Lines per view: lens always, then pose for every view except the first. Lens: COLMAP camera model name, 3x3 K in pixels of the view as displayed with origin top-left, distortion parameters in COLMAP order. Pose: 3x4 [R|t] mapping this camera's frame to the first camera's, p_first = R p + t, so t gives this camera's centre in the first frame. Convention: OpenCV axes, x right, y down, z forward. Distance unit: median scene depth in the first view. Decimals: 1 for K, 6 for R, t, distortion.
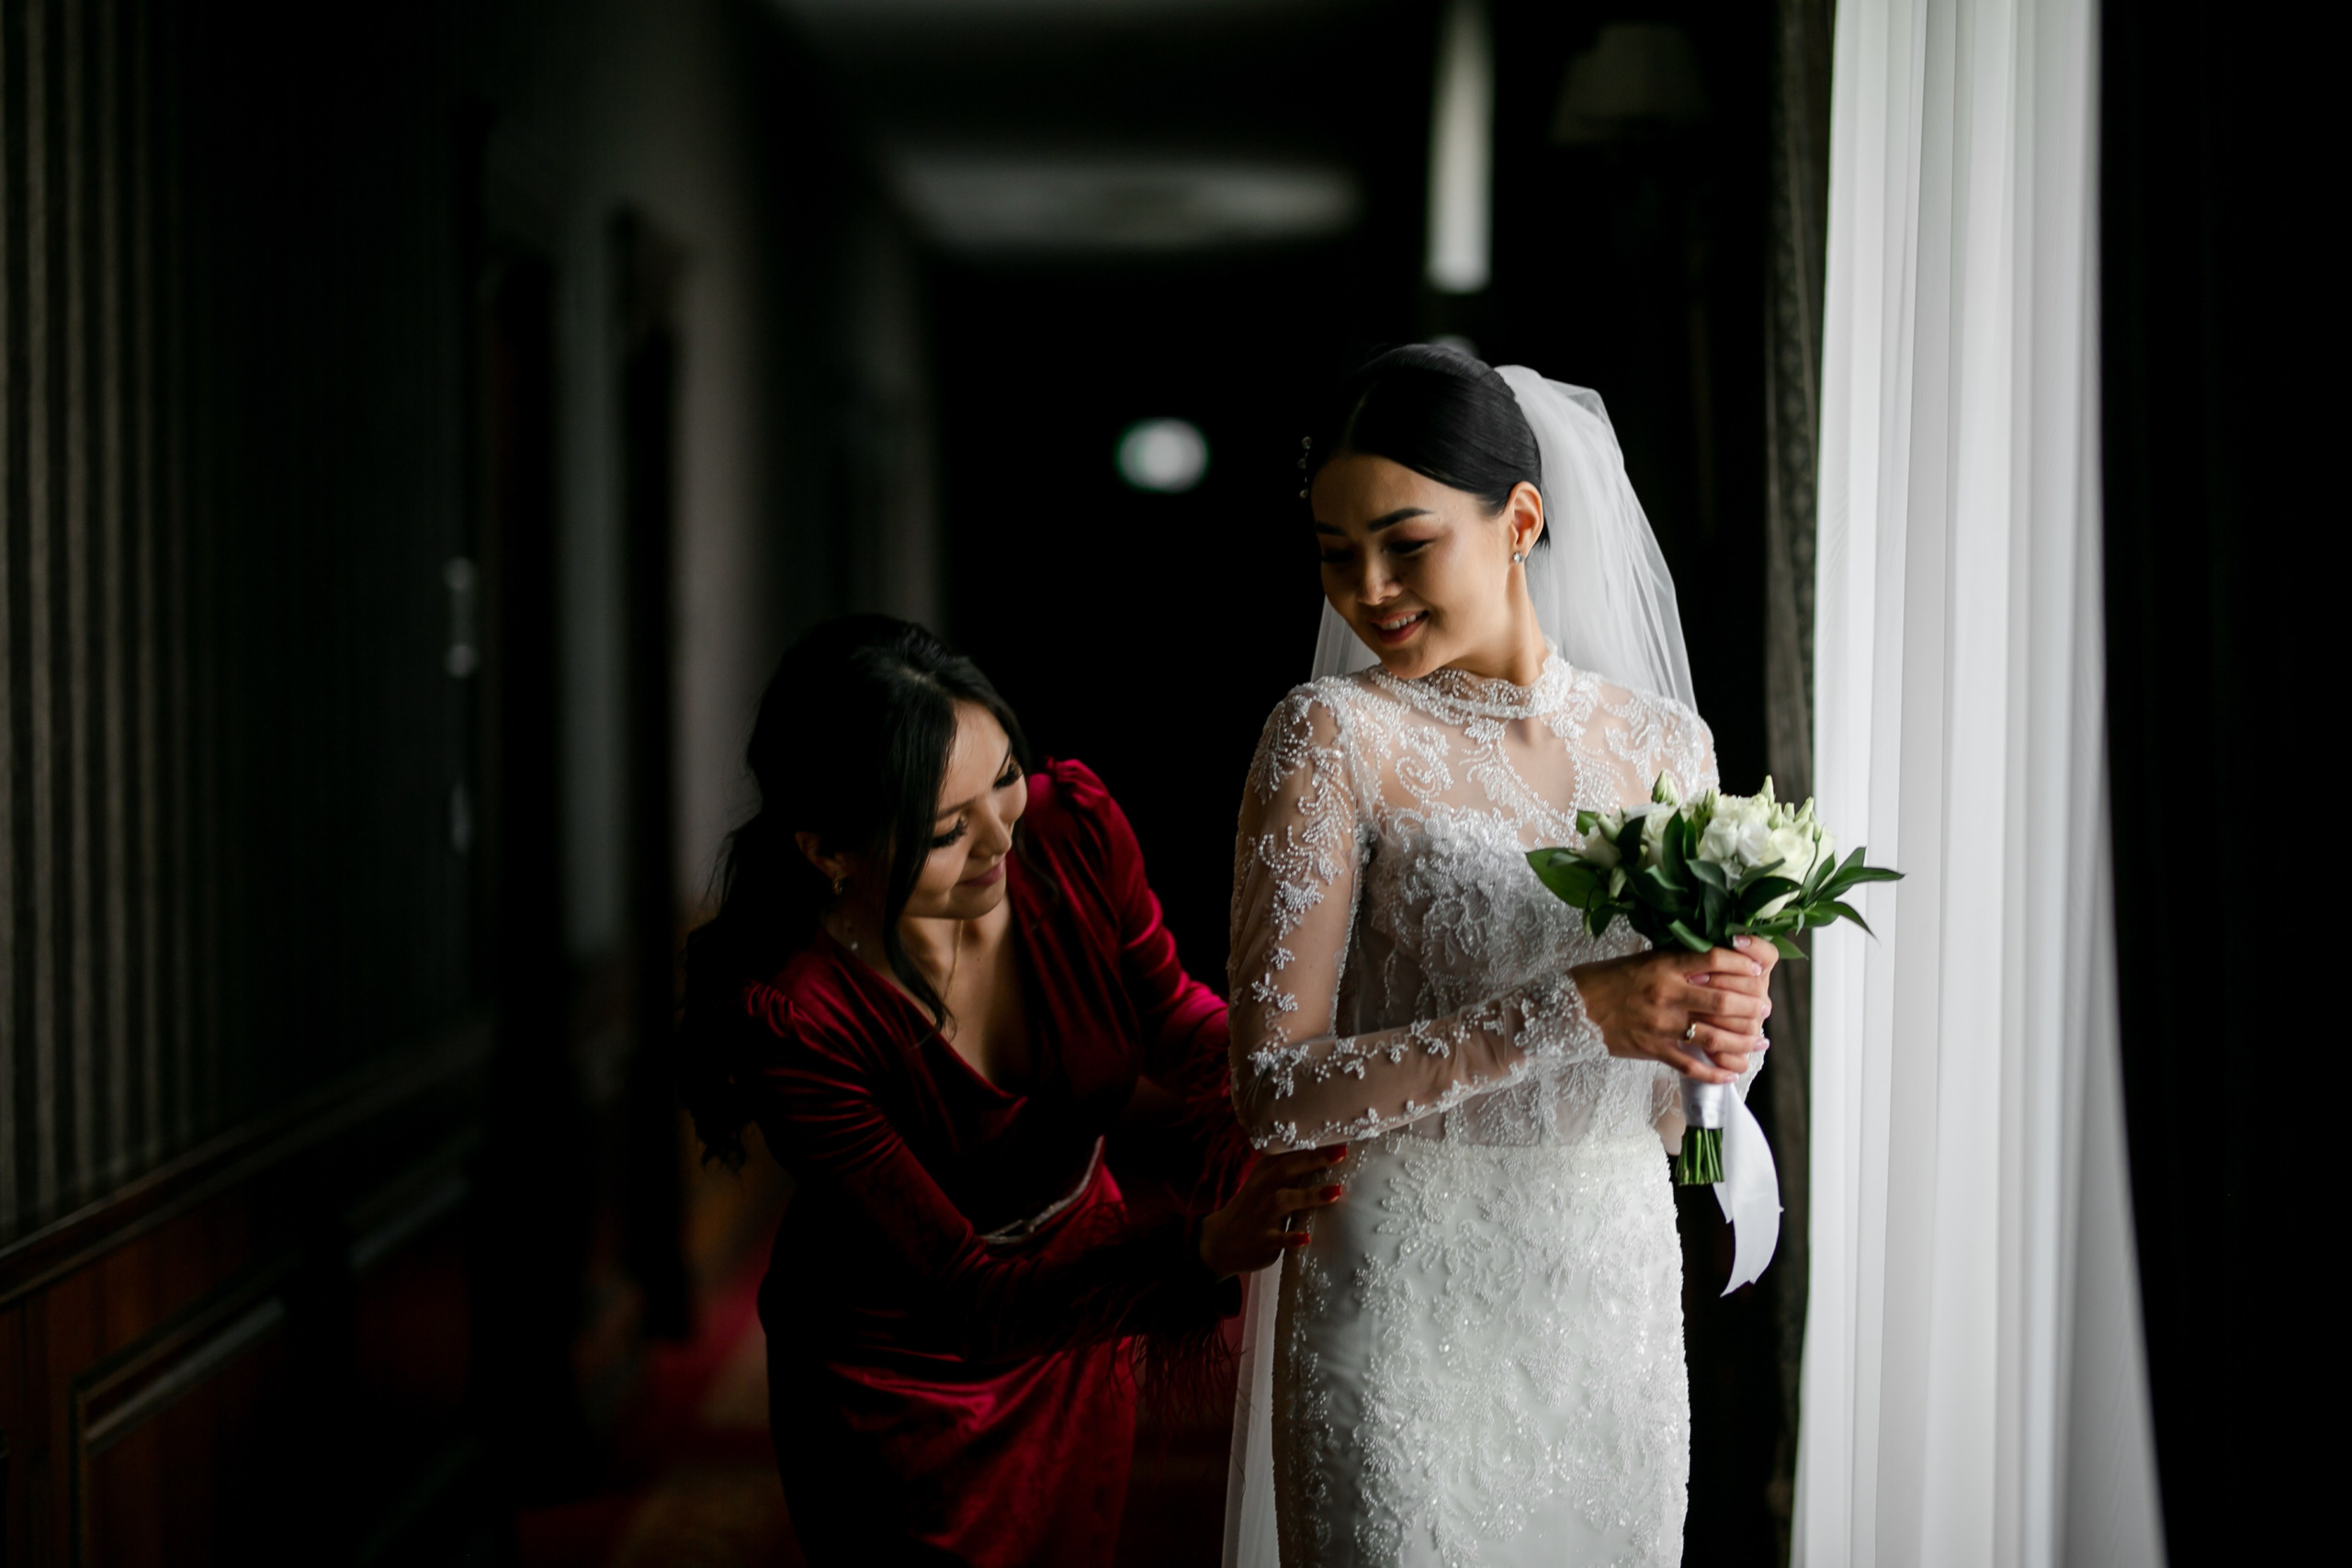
lens RADIAL K [[5776.4, 0, 1175.8], [0, 5776.4, 773.9], [0, 0, 1]] dist [-0.031334, 0.000000]
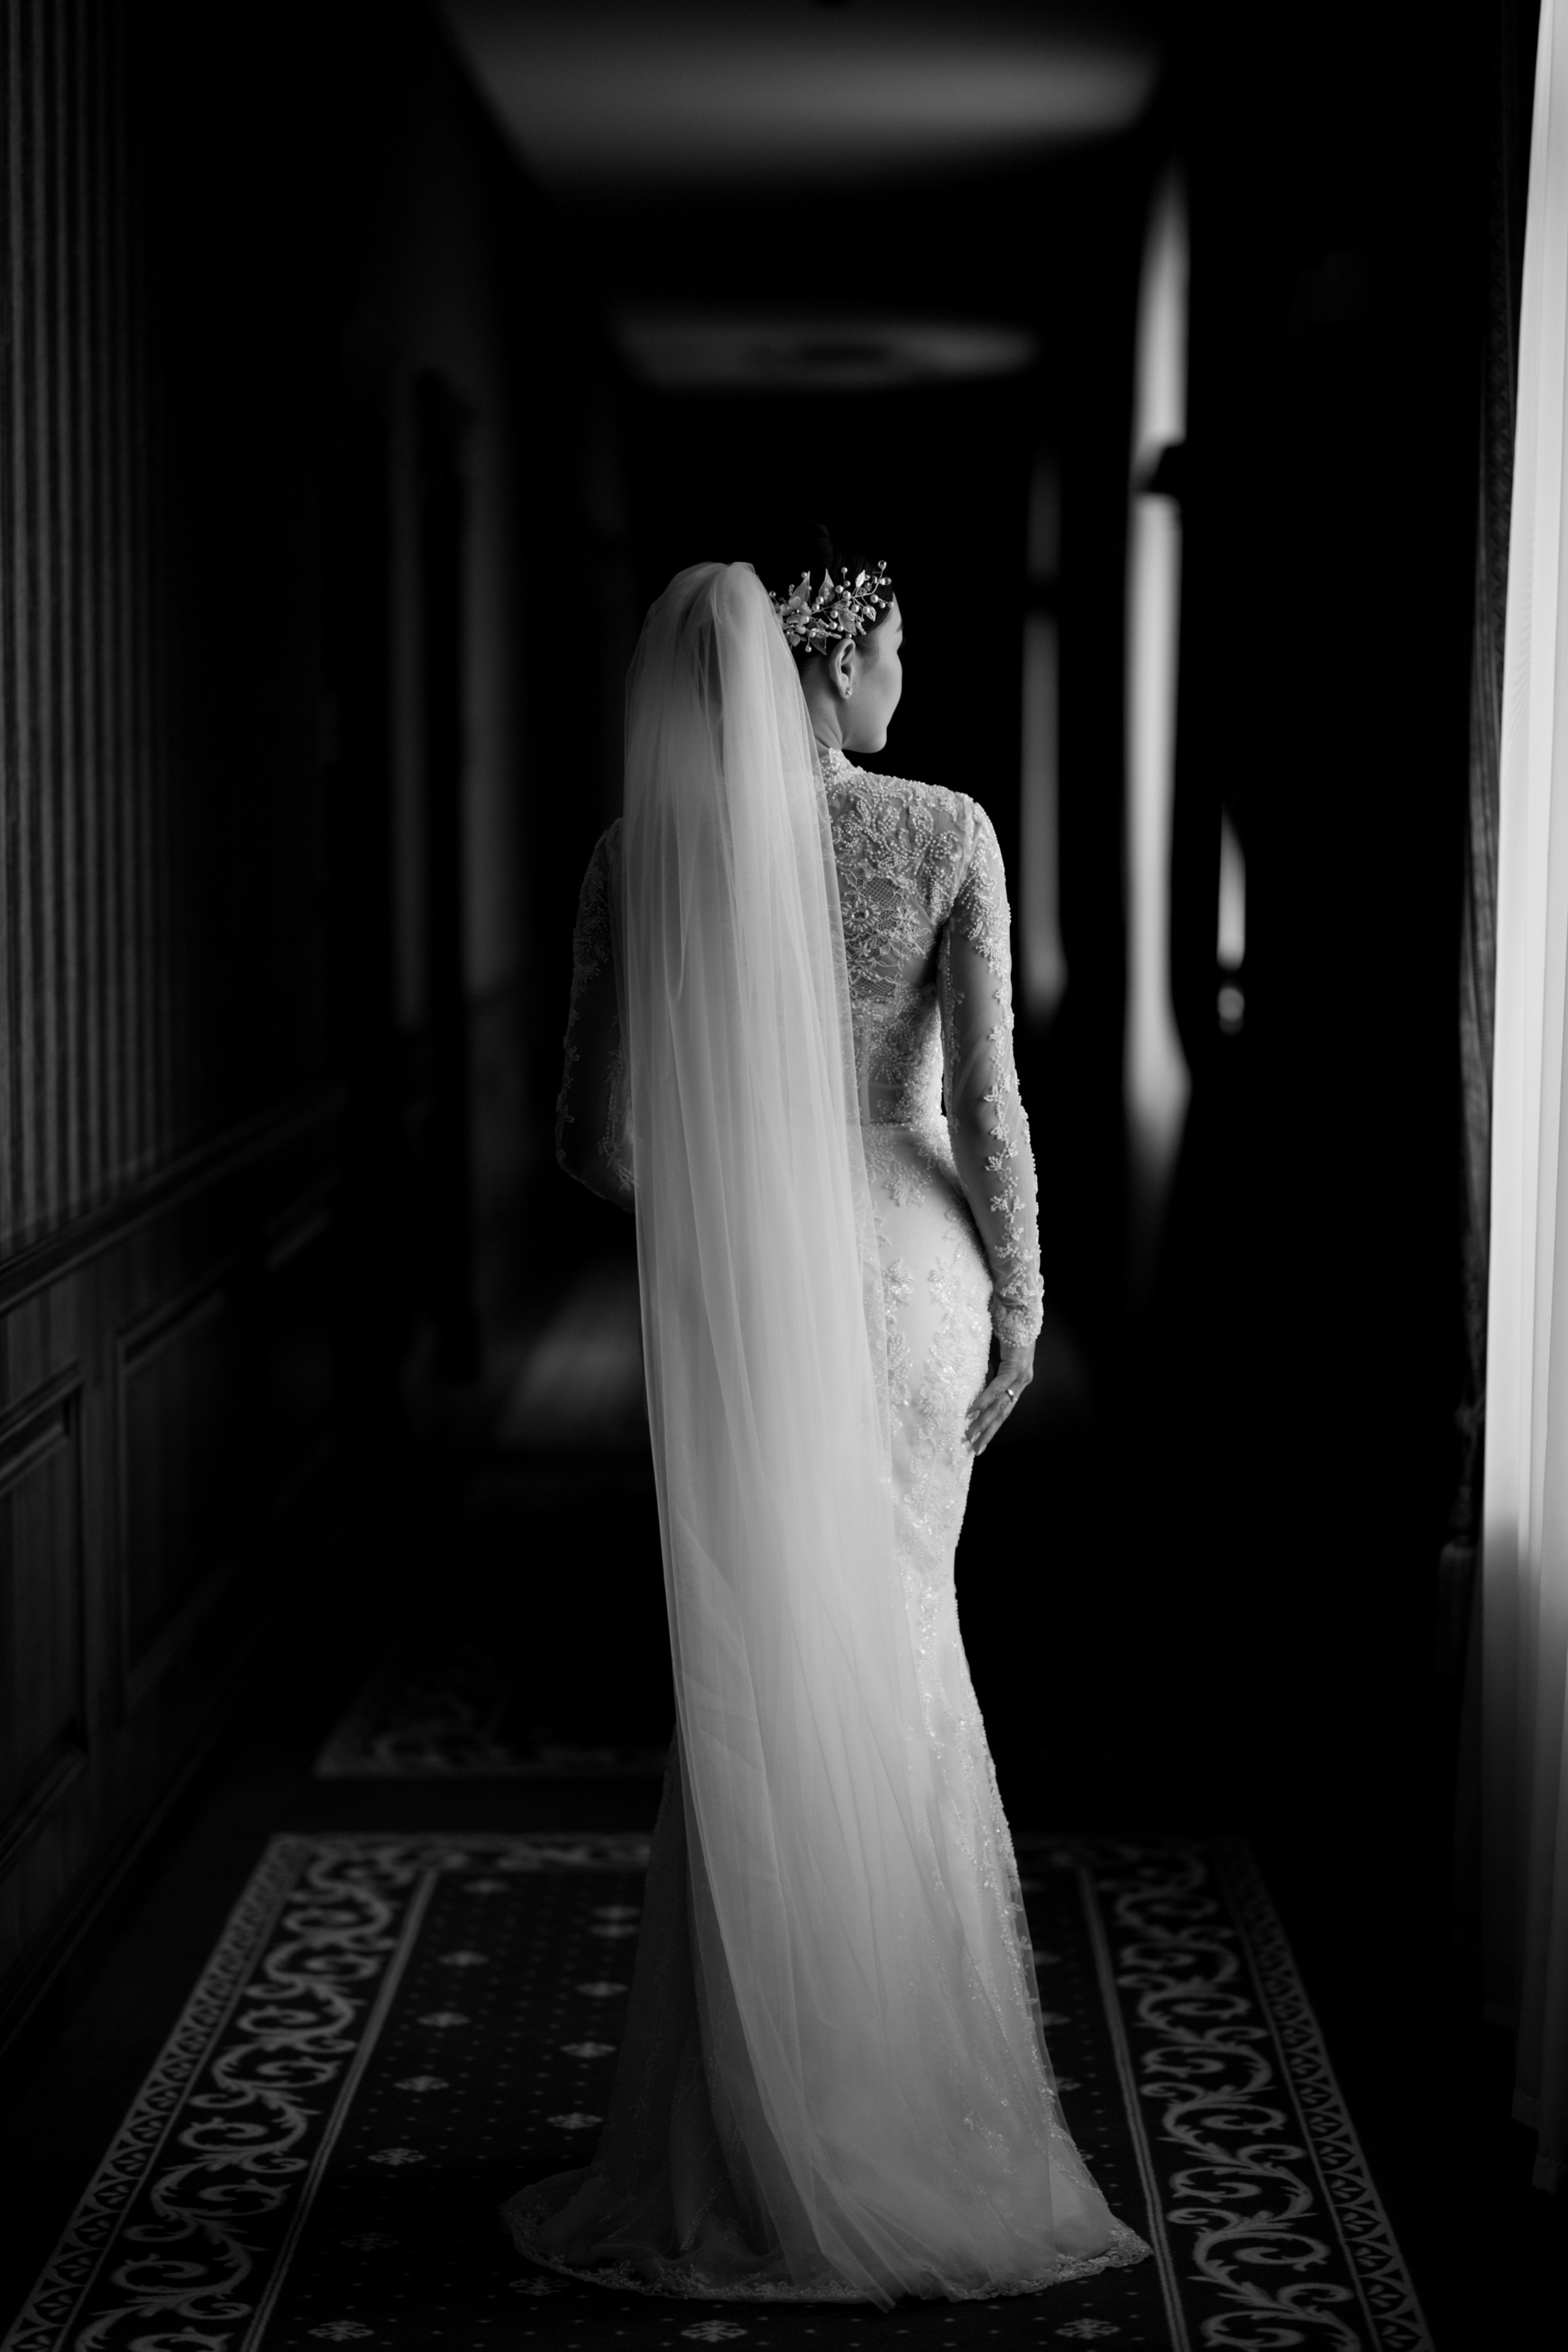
lens RADIAL K [[5776.9, 0, 772.5], [0, 5776.9, 1200.7], [0, 0, 1]] dist [-0.031334, 0.000000]
pose [[0.999969, 0.003231, -0.007238, -0.021435], [-0.002854, 0.998673, 0.051415, 0.006362], [0.007394, -0.051393, 0.998651, -0.148077]]
